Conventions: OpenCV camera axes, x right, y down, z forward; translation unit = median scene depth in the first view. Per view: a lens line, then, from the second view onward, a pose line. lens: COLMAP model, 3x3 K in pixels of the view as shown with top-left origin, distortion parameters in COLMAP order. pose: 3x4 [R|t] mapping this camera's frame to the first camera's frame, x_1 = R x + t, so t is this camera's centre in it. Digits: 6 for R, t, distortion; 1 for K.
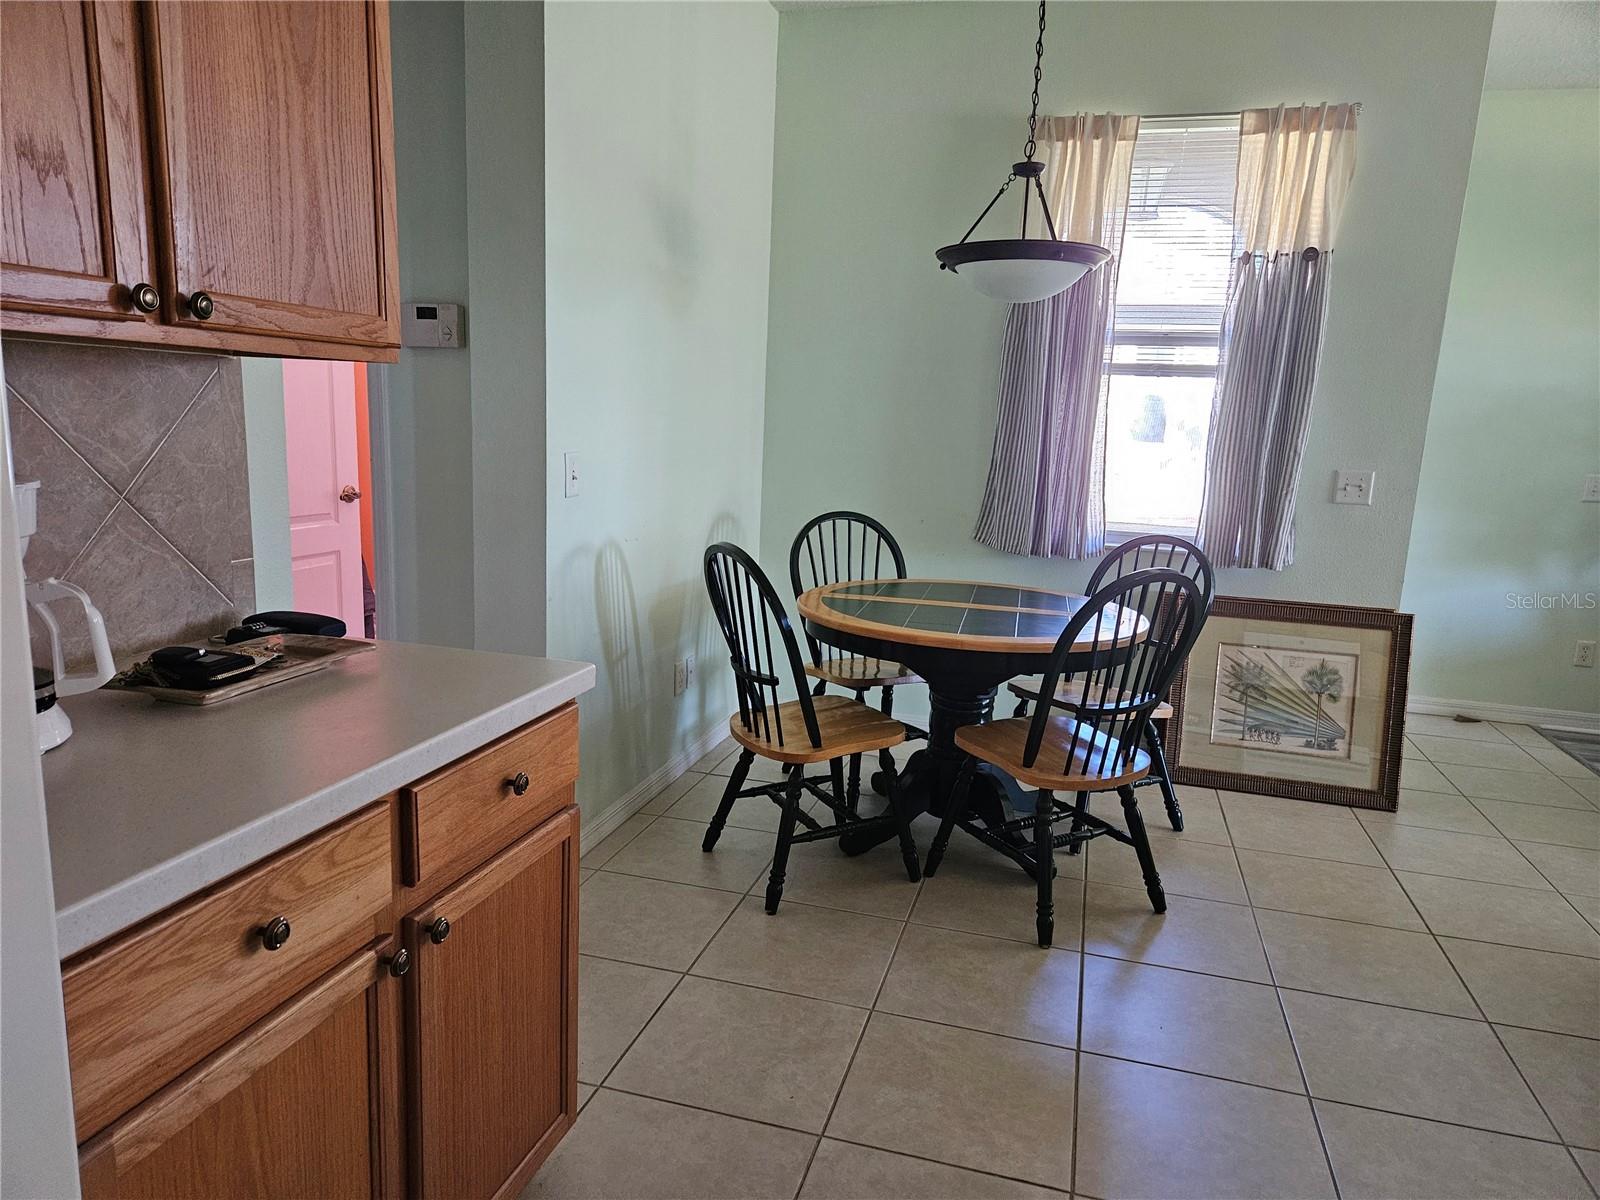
lens RADIAL K [[1067.2, 0, 797.3], [0, 1067.2, 609.7], [0, 0, 1]] dist [0.075028, -0.064005]
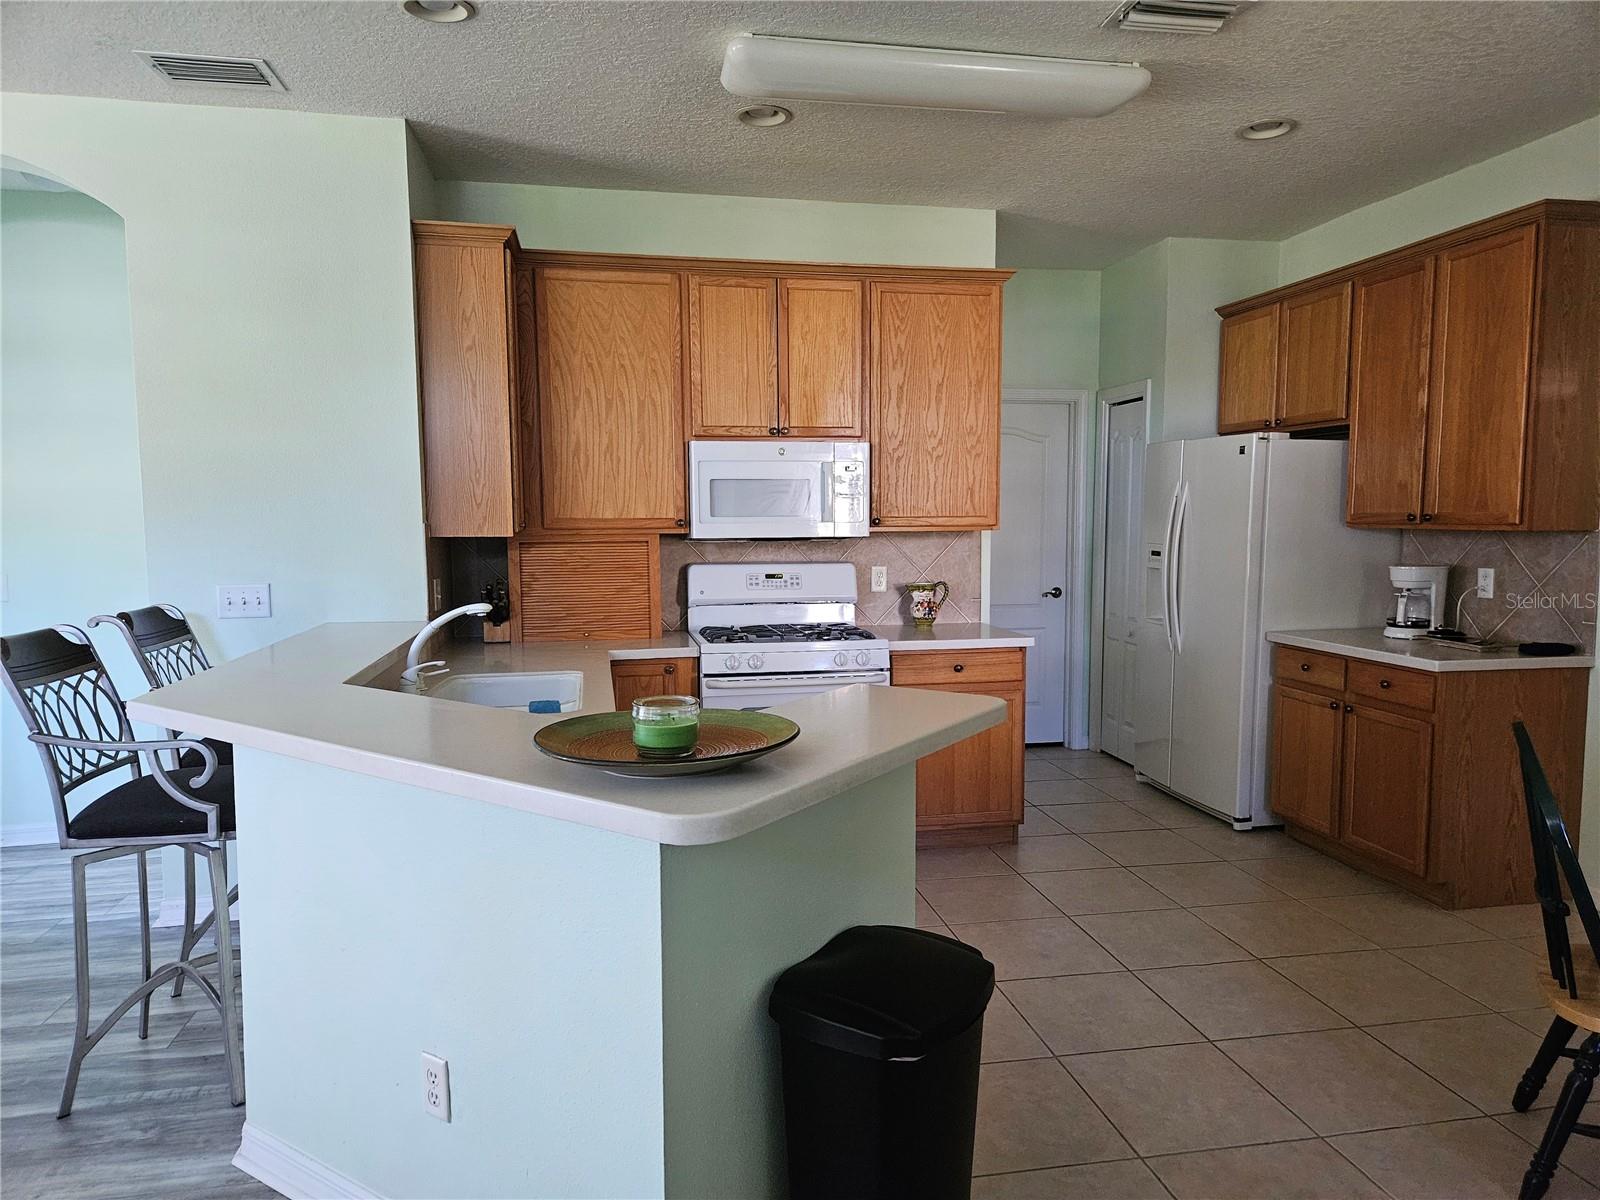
lens RADIAL K [[1067.2, 0, 797.3], [0, 1067.2, 609.7], [0, 0, 1]] dist [0.075028, -0.064005]
pose [[-0.893716, 0.001472, -0.448631, 1.982814], [-0.114050, 0.966396, 0.230370, -0.416786], [0.433895, 0.257052, -0.863516, 2.334152]]
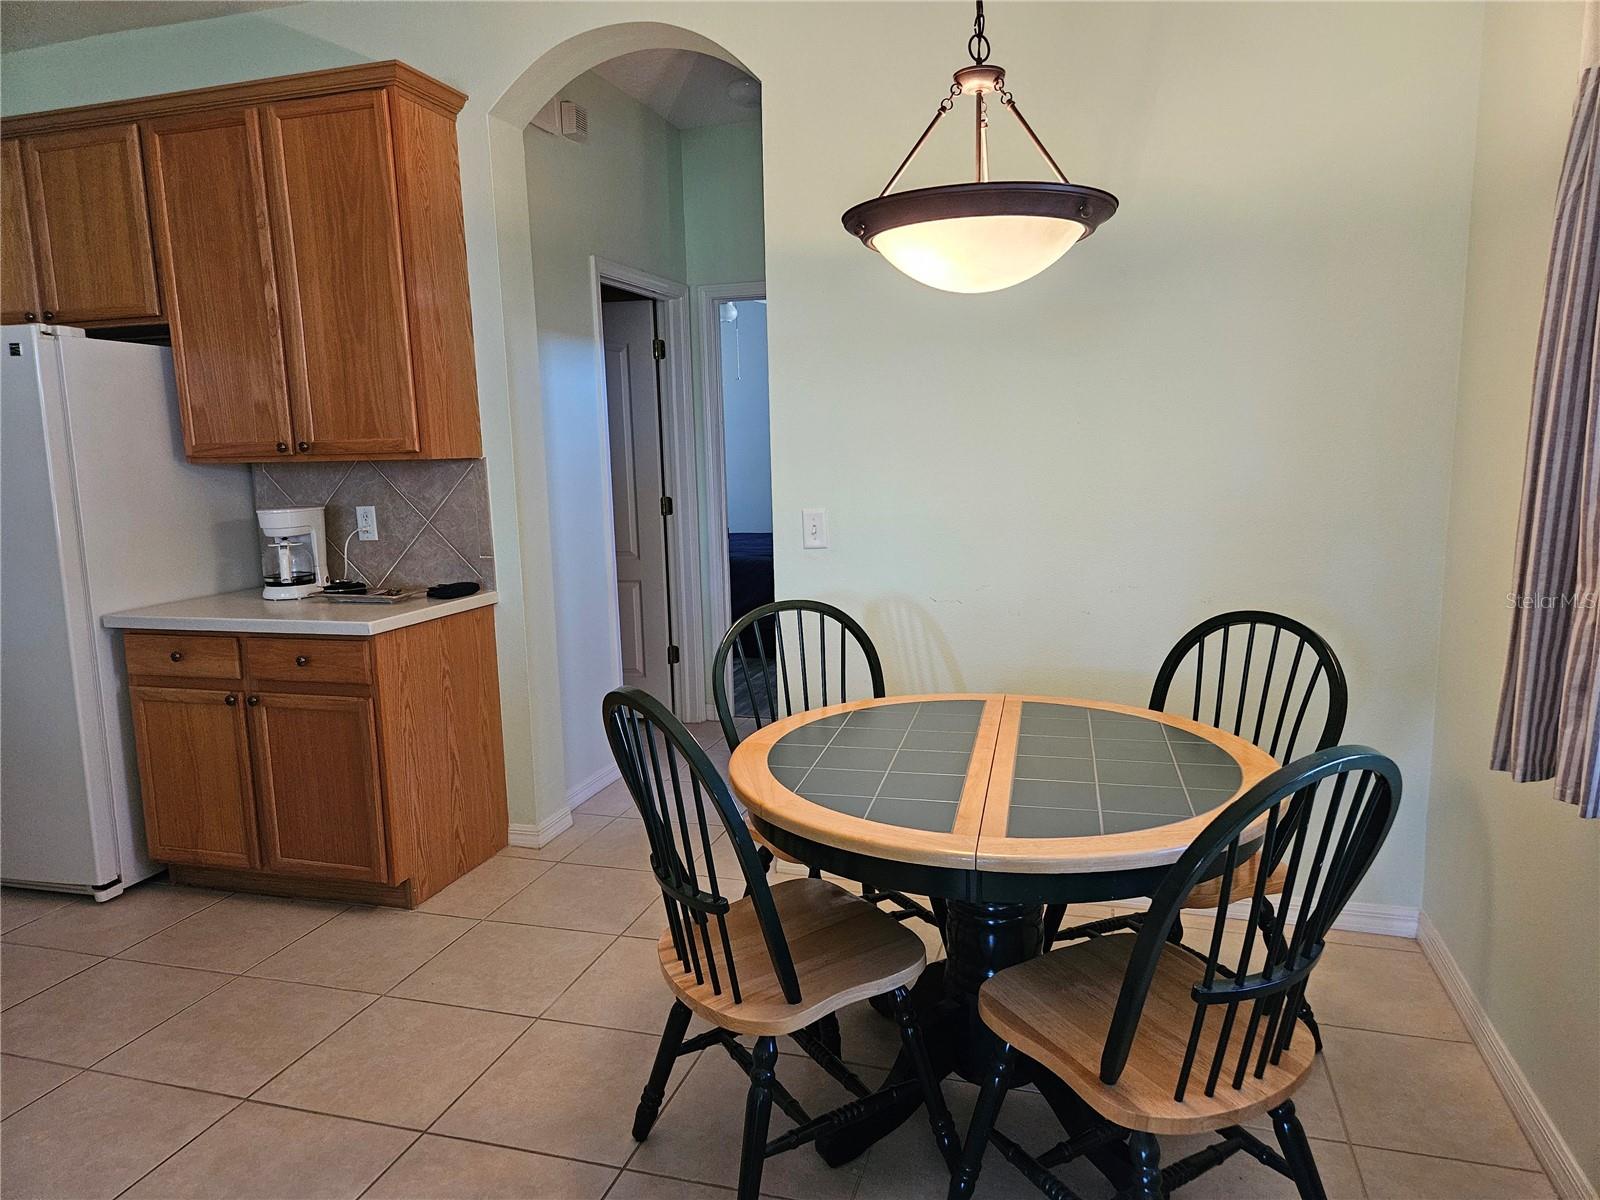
lens RADIAL K [[1067.2, 0, 797.3], [0, 1067.2, 609.7], [0, 0, 1]] dist [0.075028, -0.064005]
pose [[-0.015237, 0.114053, -0.993358, 1.582787], [-0.155854, 0.981059, 0.115031, -0.289611], [0.987663, 0.156571, 0.002827, 1.699248]]
